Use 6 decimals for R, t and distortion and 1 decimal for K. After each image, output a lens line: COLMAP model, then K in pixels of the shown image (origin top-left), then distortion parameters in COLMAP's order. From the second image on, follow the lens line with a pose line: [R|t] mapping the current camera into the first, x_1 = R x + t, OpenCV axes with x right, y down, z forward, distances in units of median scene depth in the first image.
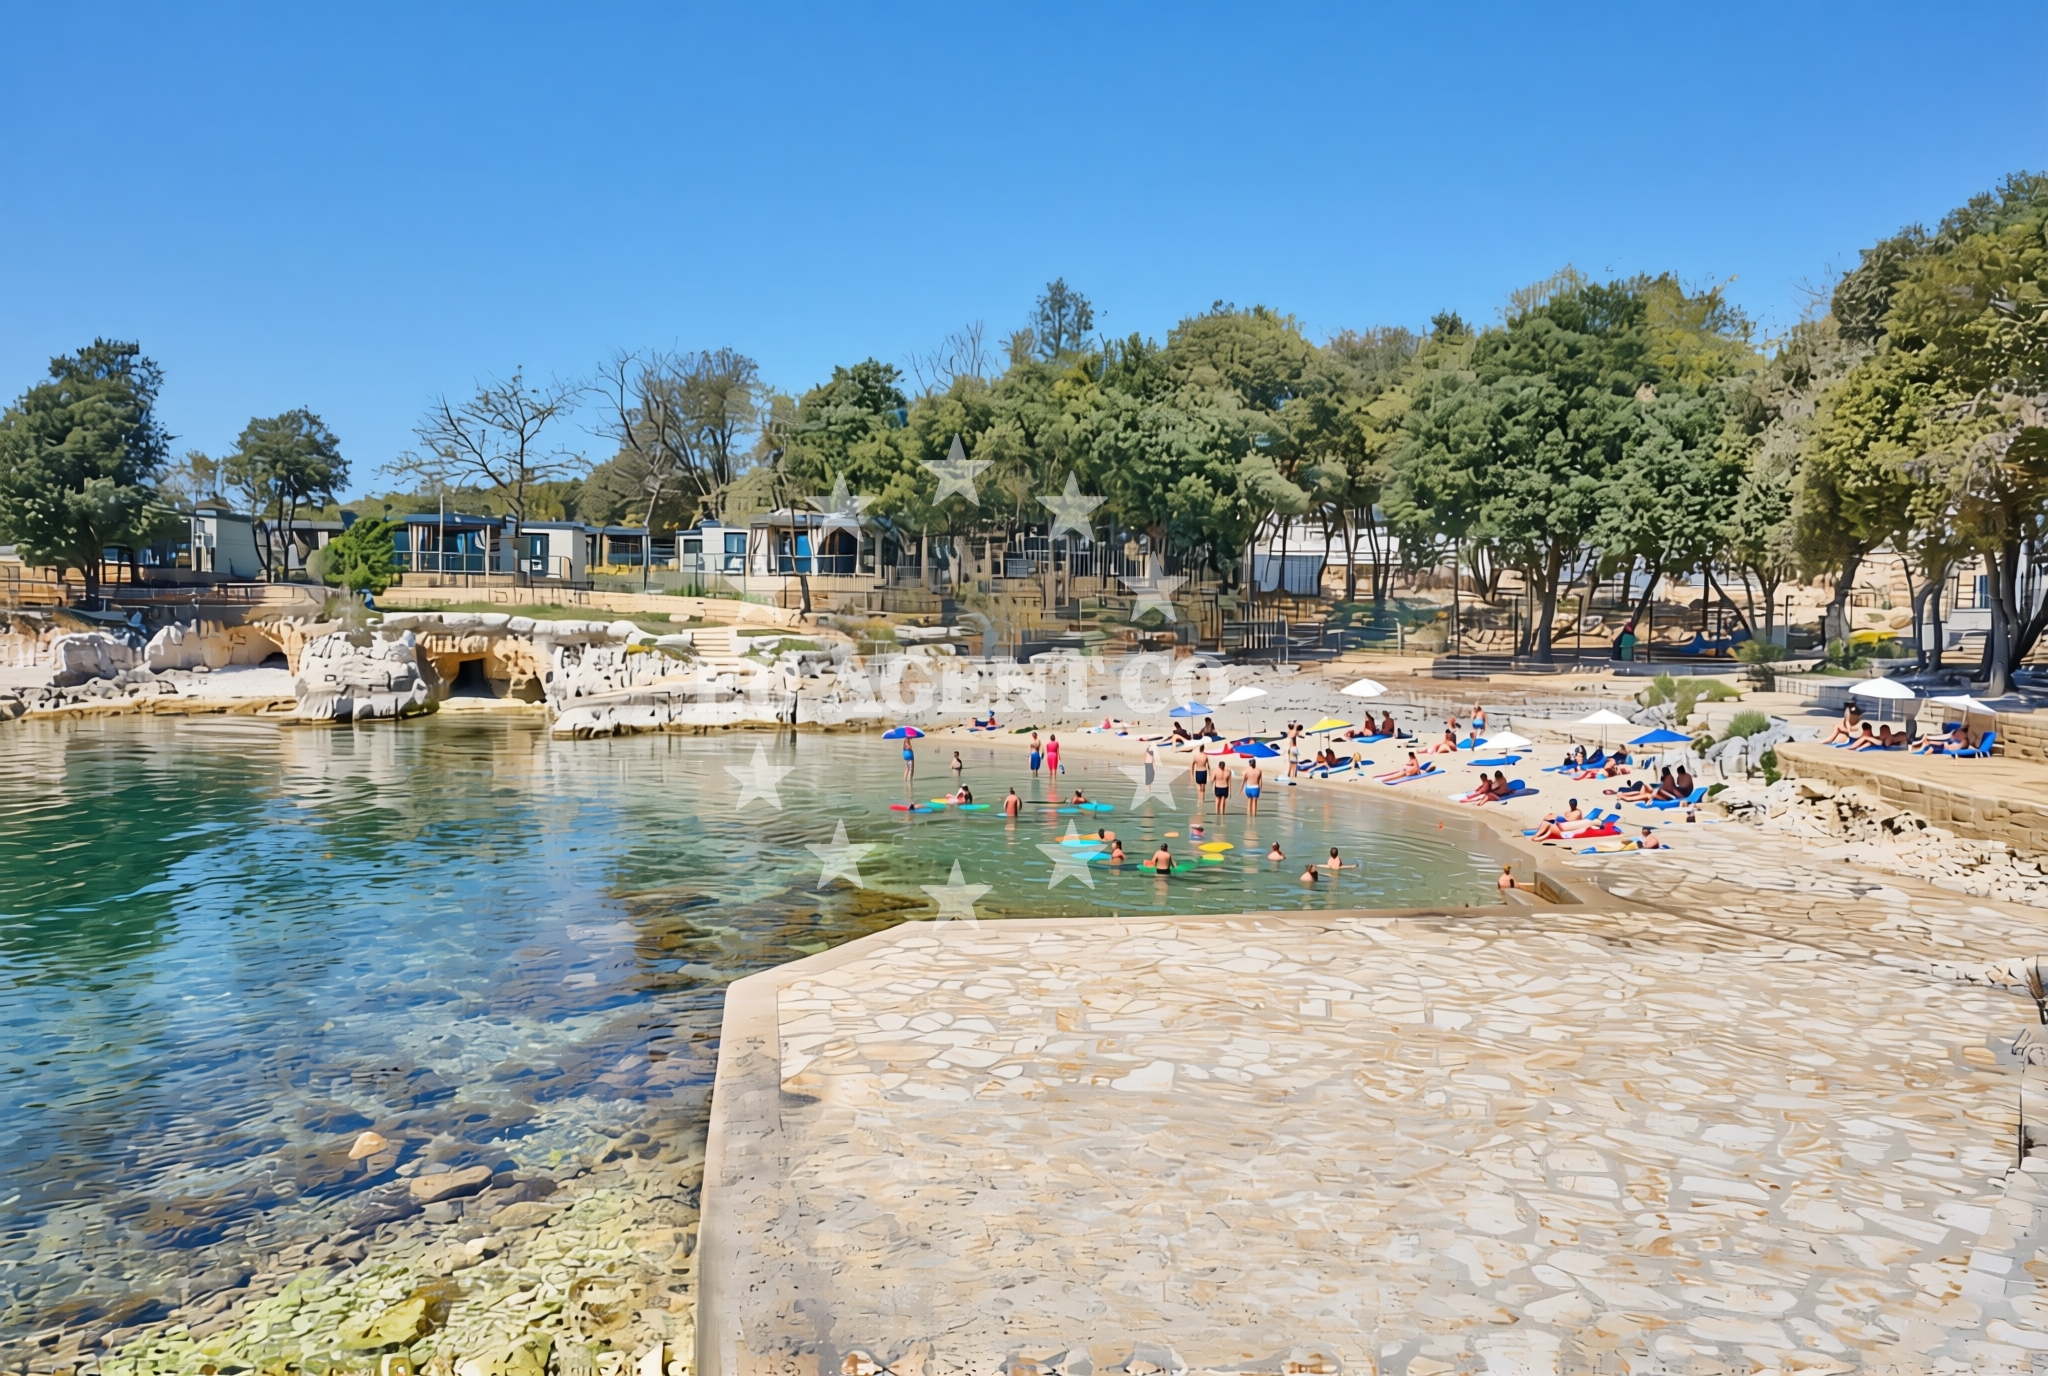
lens RADIAL K [[1443.4, 0, 1024.0], [0, 1443.4, 688.0], [0, 0, 1]] dist [0.052109, -0.039913]
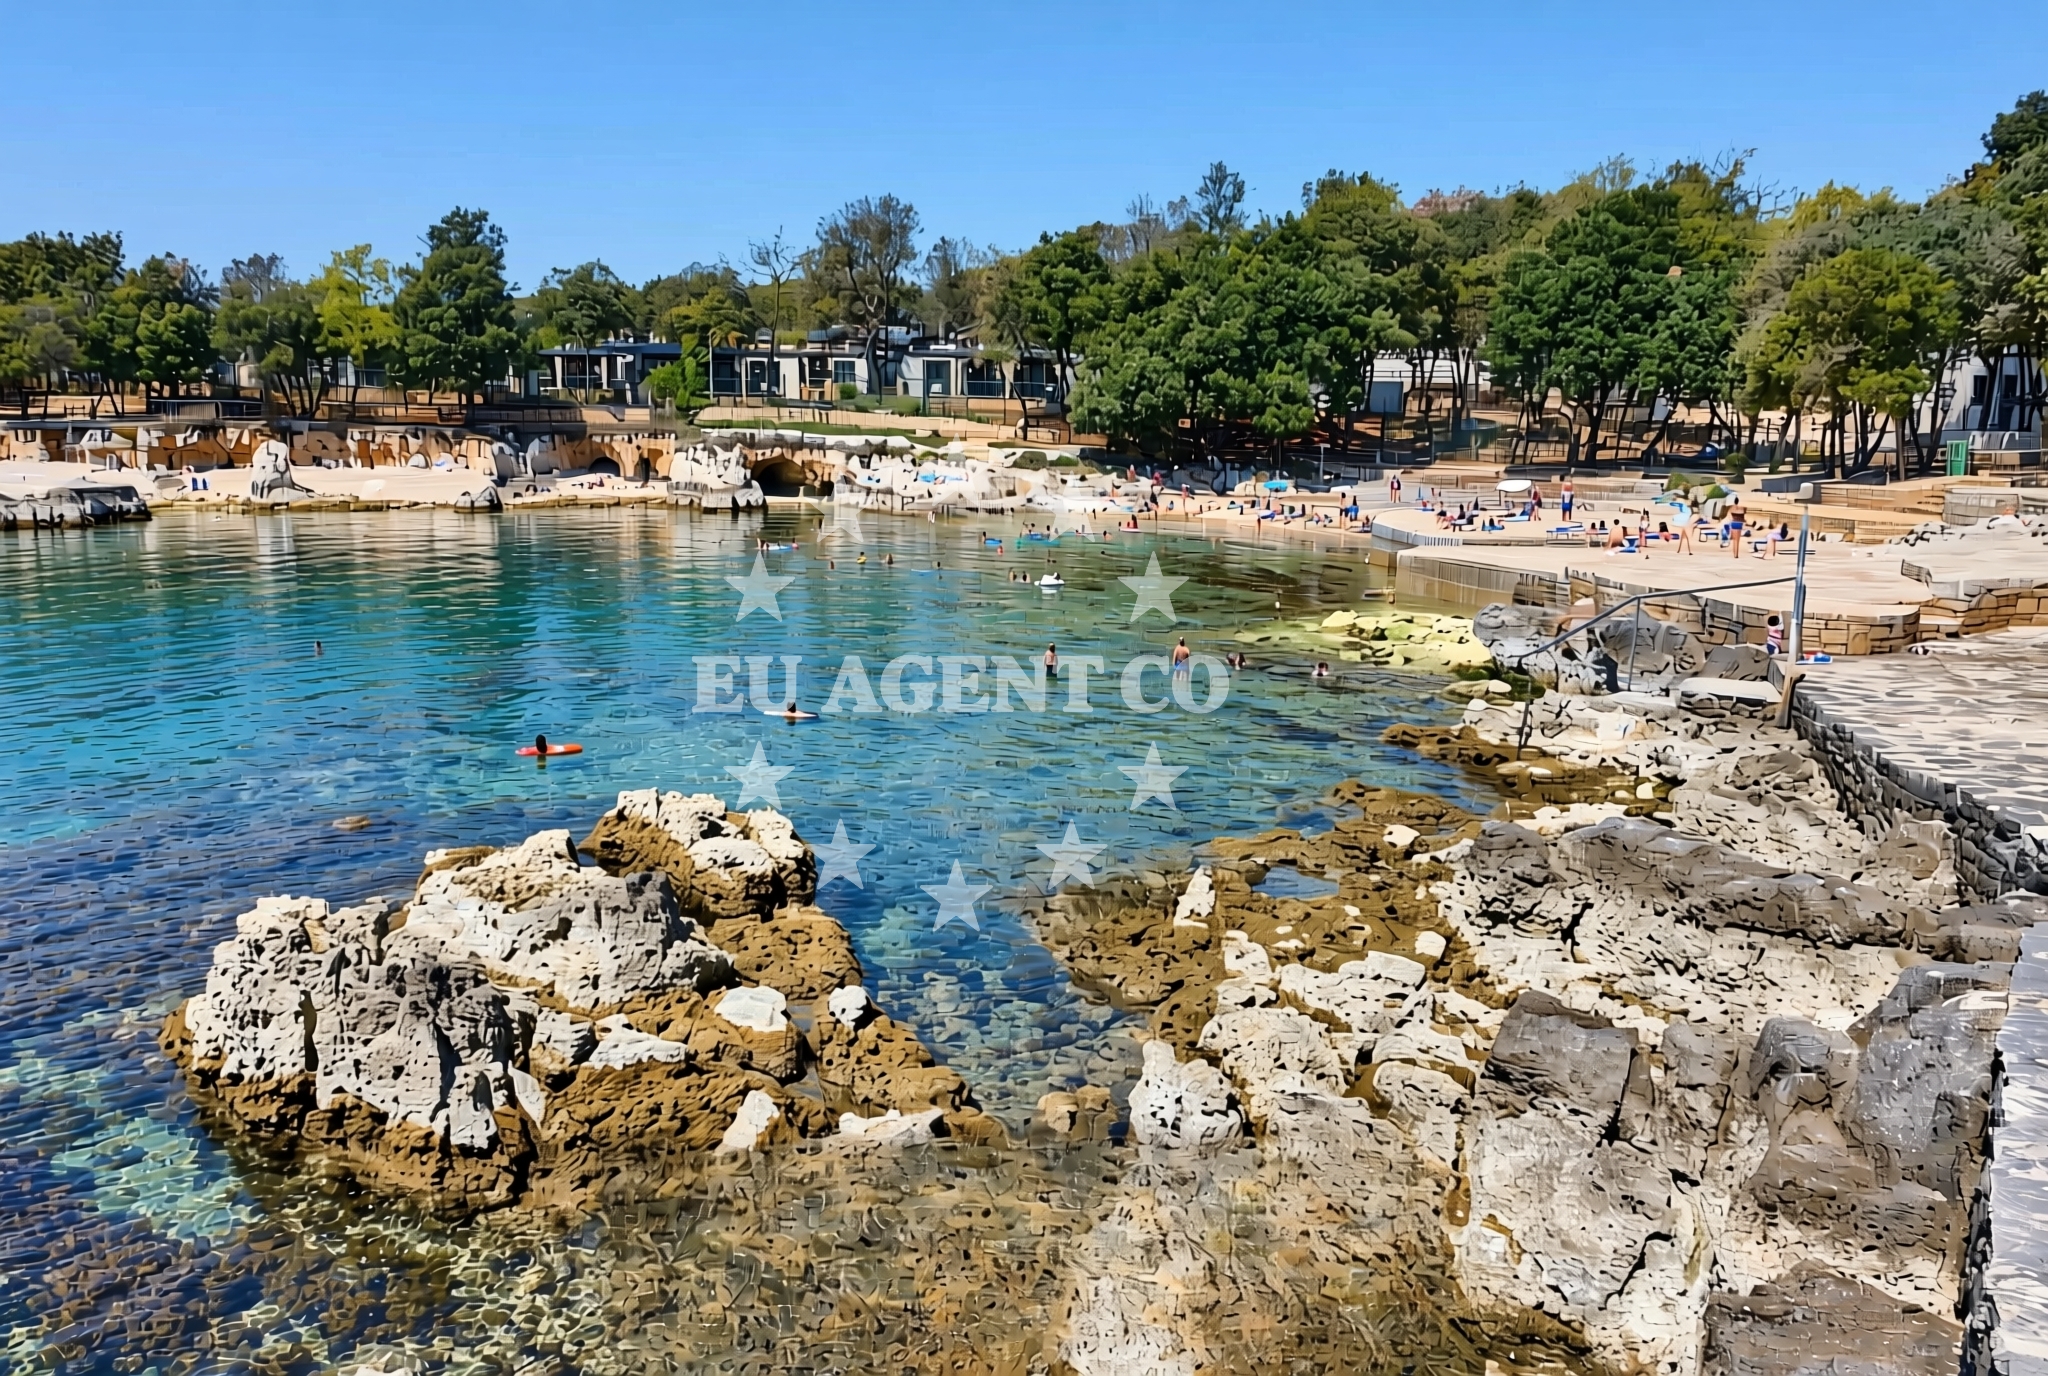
lens RADIAL K [[1496.0, 0, 1067.4], [0, 1496.0, 687.1], [0, 0, 1]] dist [-0.001276, -0.000631]
pose [[0.999500, -0.003567, 0.031423, -0.162391], [-0.000321, 0.992424, 0.122862, 0.012229], [-0.031623, -0.122811, 0.991926, -0.365335]]
